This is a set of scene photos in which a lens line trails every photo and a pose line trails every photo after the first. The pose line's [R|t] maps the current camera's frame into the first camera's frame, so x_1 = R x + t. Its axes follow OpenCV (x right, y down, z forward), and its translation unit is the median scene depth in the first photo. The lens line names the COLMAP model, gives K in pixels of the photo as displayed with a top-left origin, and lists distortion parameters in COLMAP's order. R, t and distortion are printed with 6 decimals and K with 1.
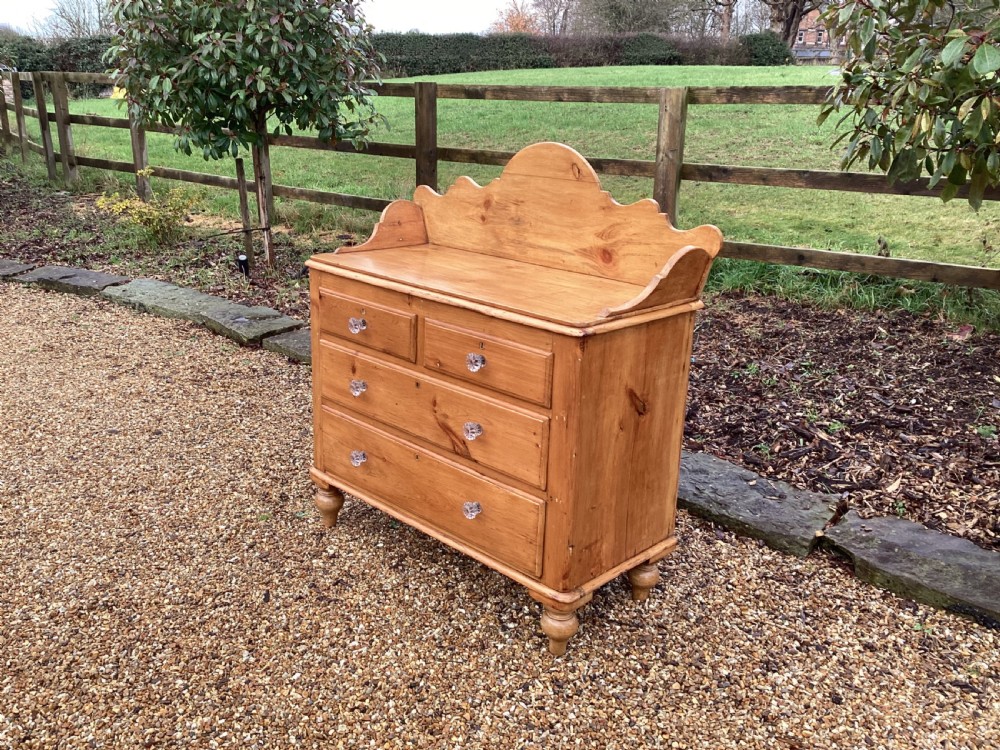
lens RADIAL K [[901.1, 0, 490.1], [0, 901.1, 367.2], [0, 0, 1]] dist [0.060403, -0.104968]
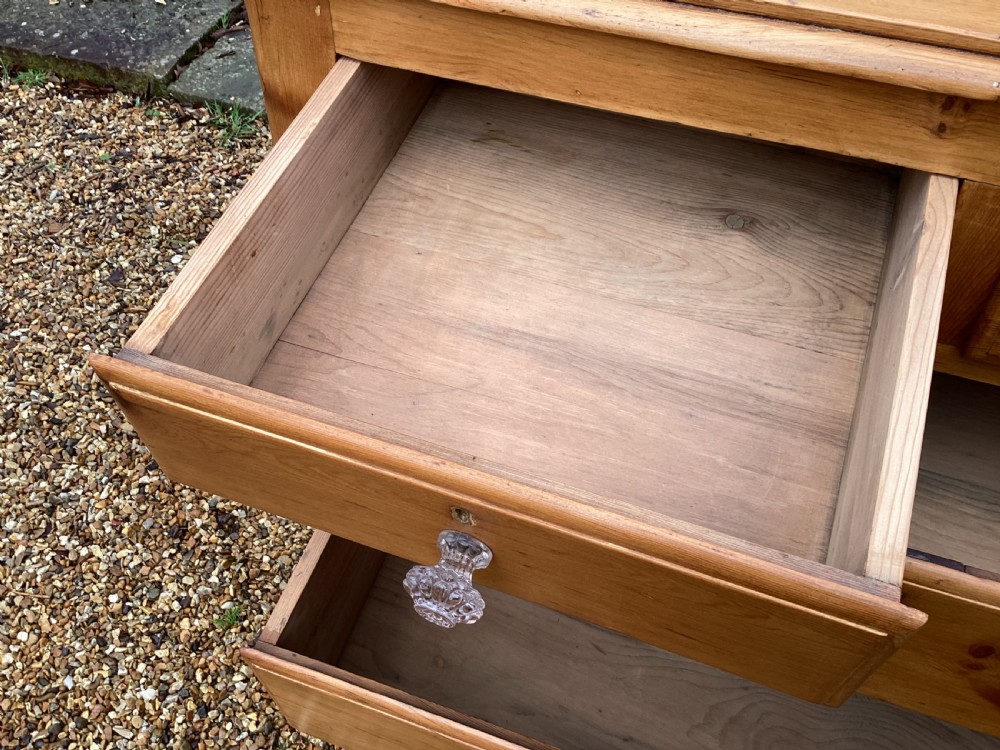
lens RADIAL K [[901.1, 0, 498.9], [0, 901.1, 380.0], [0, 0, 1]] dist [0.060403, -0.104968]
pose [[0.902652, -0.332303, 0.273485, -0.261415], [0.140608, 0.828300, 0.542355, -0.151293], [-0.406753, -0.451104, 0.794391, 0.818915]]
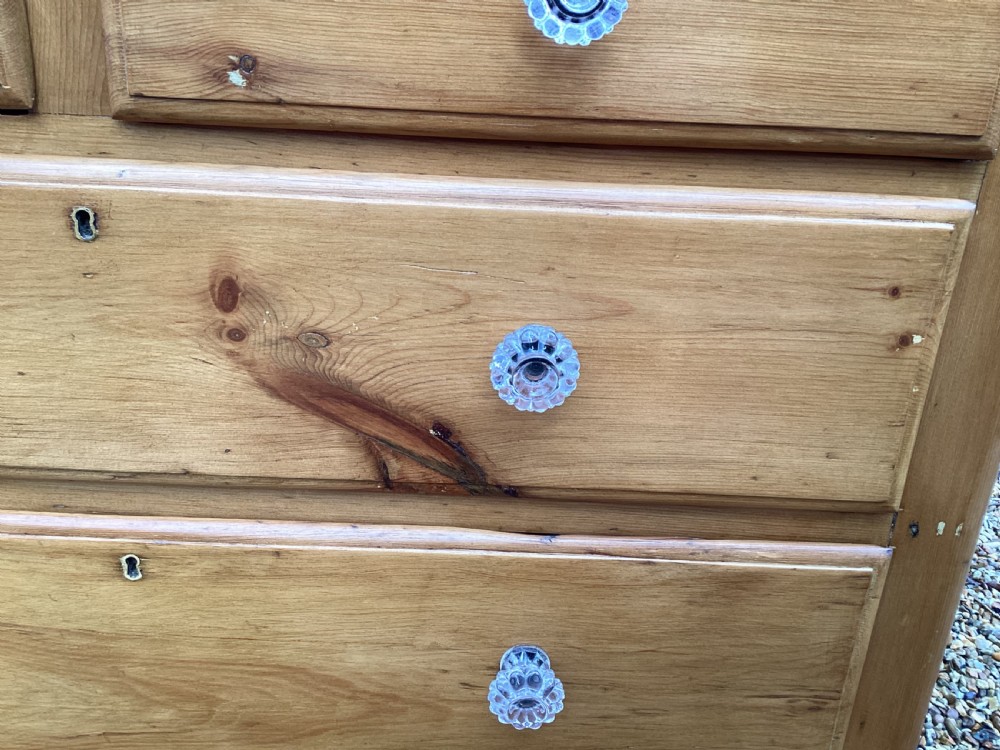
lens RADIAL K [[901.1, 0, 497.6], [0, 901.1, 374.6], [0, 0, 1]] dist [0.060403, -0.104968]
pose [[0.703777, -0.286298, 0.650178, -0.145461], [0.177050, 0.957007, 0.229762, 0.021486], [-0.688006, -0.046587, 0.724208, 0.790139]]
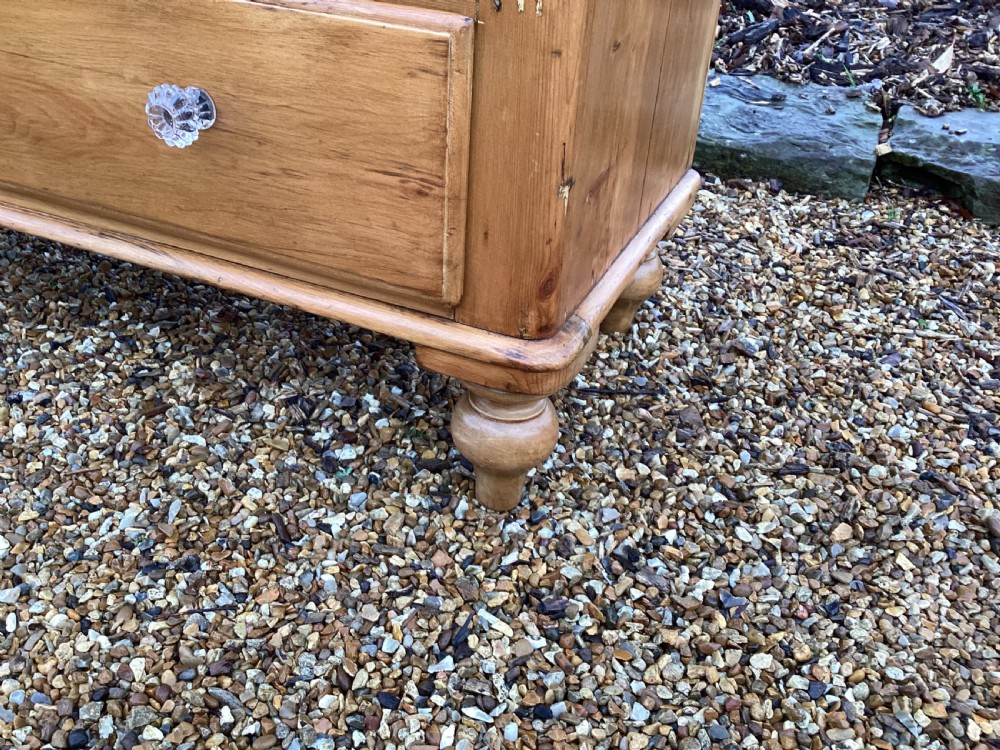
lens RADIAL K [[901.1, 0, 493.3], [0, 901.1, 391.9], [0, 0, 1]] dist [0.060403, -0.104968]
pose [[0.934714, -0.180270, 0.306289, -0.027155], [0.079907, 0.946344, 0.313125, 0.150028], [-0.346301, -0.268207, 0.898966, 0.645271]]
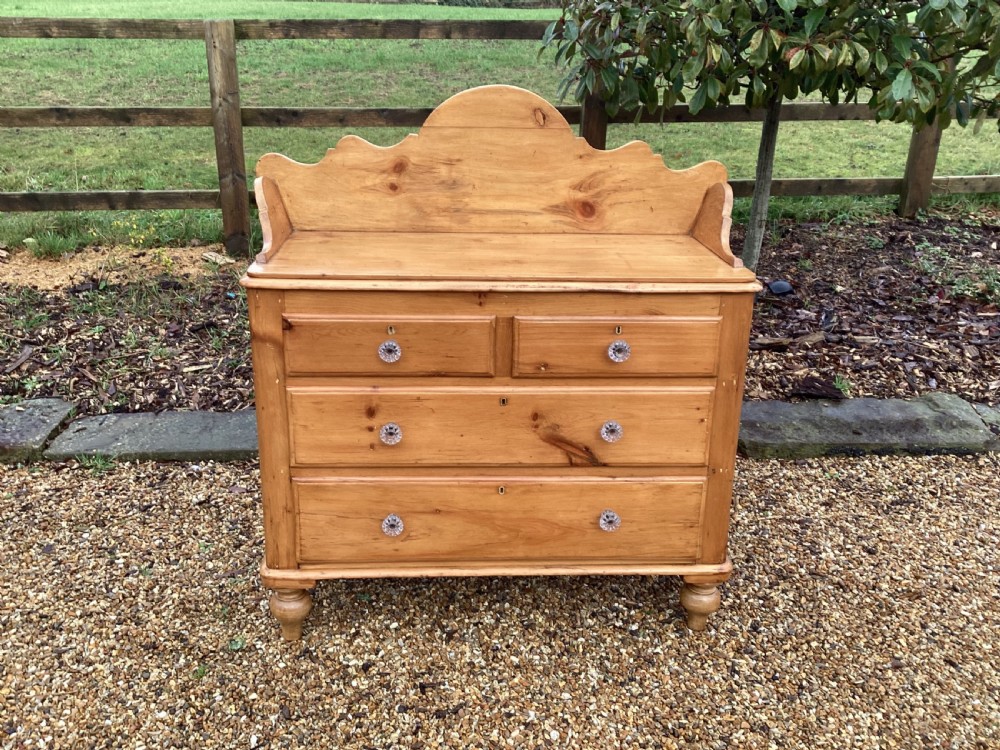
lens RADIAL K [[901.1, 0, 496.7], [0, 901.1, 378.1], [0, 0, 1]] dist [0.060403, -0.104968]
pose [[0.675221, -0.266394, 0.687830, -0.612194], [0.214987, 0.963094, 0.161957, -0.128392], [-0.705590, 0.038517, 0.707573, 0.435167]]
